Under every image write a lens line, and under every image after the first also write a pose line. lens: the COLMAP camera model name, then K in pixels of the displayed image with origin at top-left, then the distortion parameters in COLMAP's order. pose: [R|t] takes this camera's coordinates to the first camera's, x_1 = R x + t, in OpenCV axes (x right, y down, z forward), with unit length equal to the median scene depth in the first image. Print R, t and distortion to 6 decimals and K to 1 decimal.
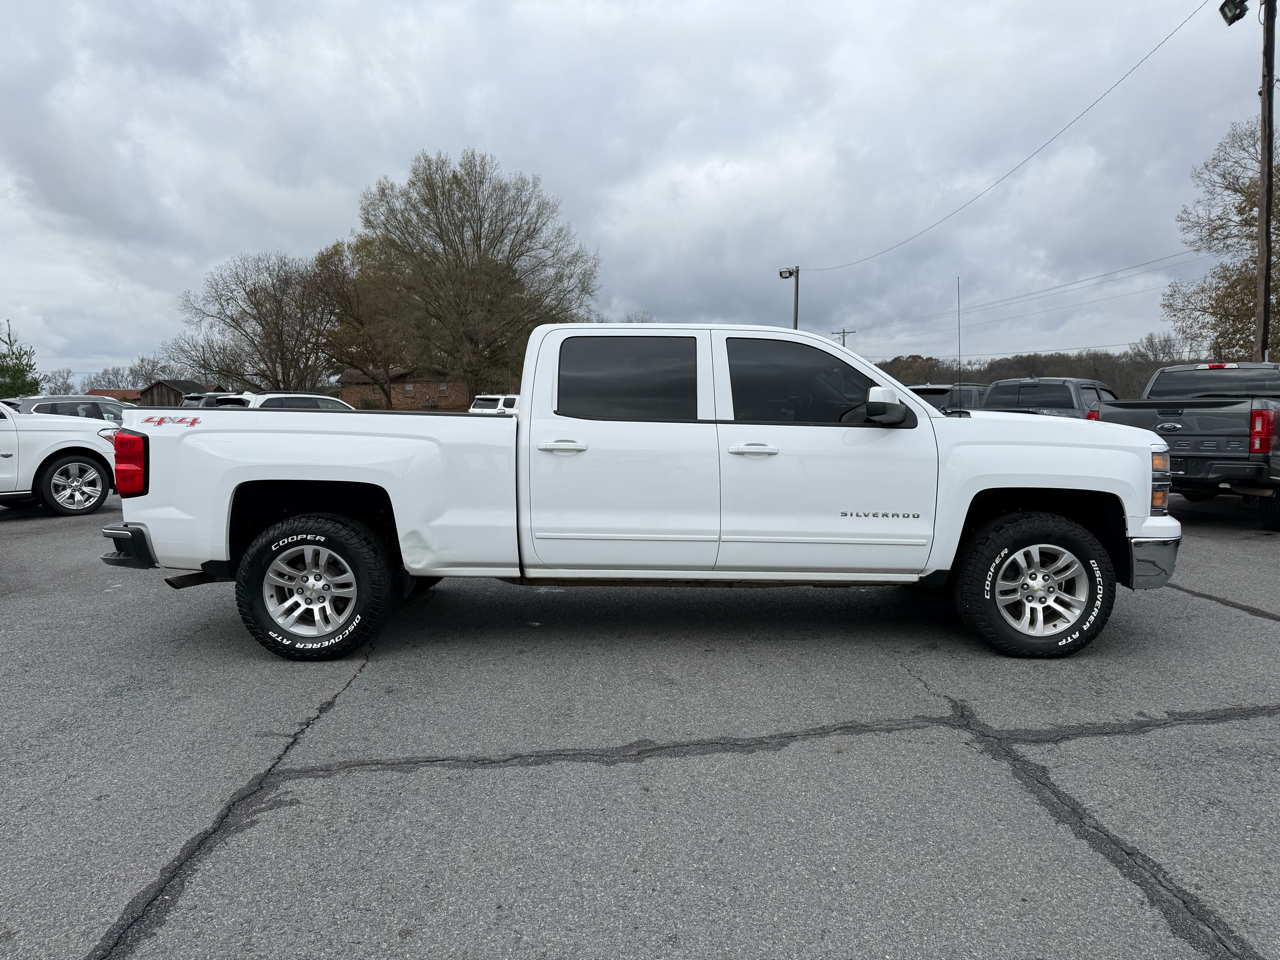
lens RADIAL K [[902.9, 0, 636.5], [0, 902.9, 488.8], [0, 0, 1]] dist [0.031985, -0.036230]
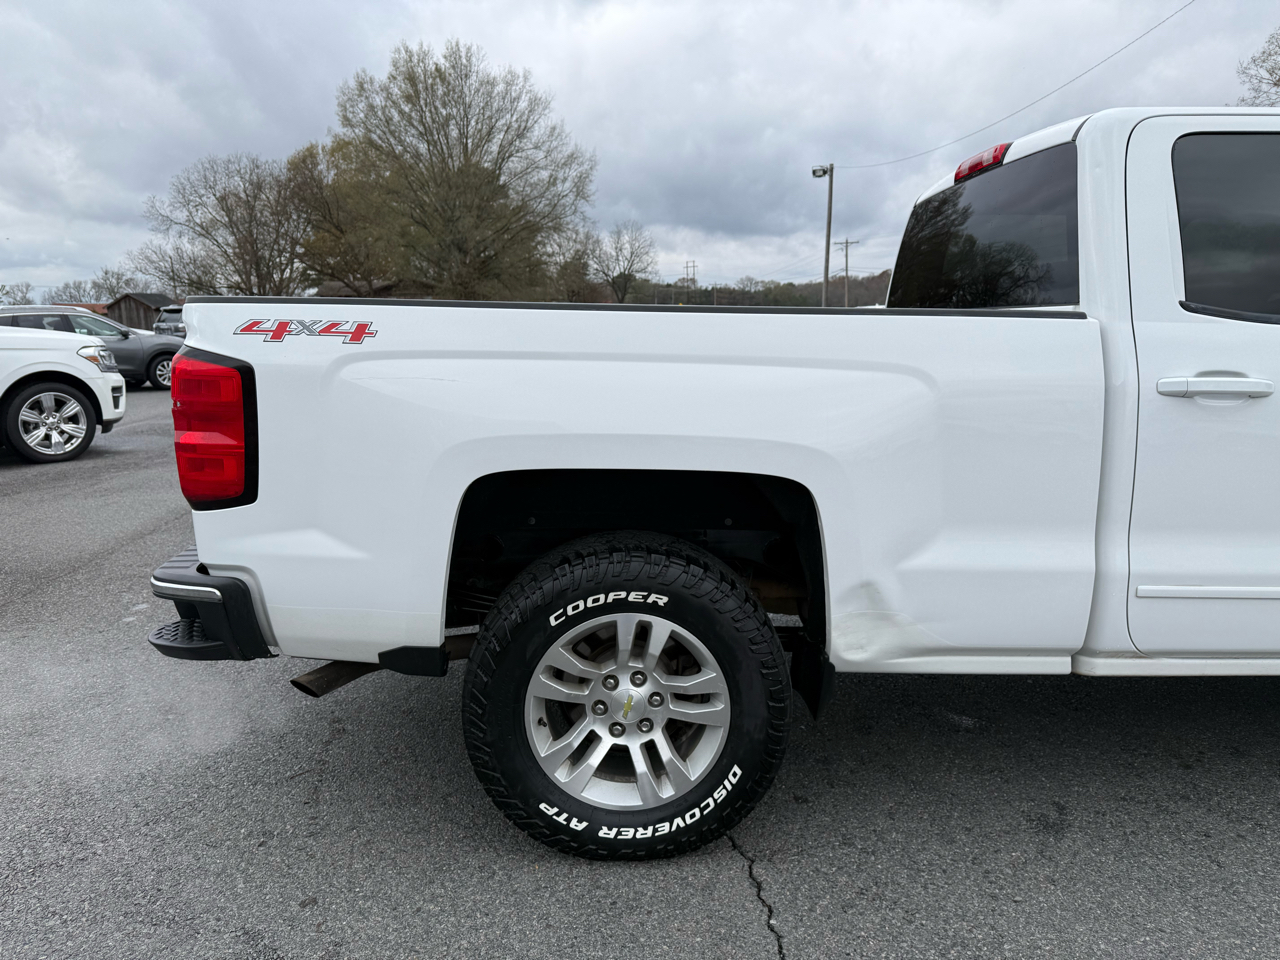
lens RADIAL K [[902.9, 0, 638.8], [0, 902.9, 479.6], [0, 0, 1]] dist [0.031985, -0.036230]
pose [[0.999631, -0.007326, 0.026144, -0.151058], [0.005142, 0.996566, 0.082637, -0.016000], [-0.026659, -0.082472, 0.996237, 0.233270]]
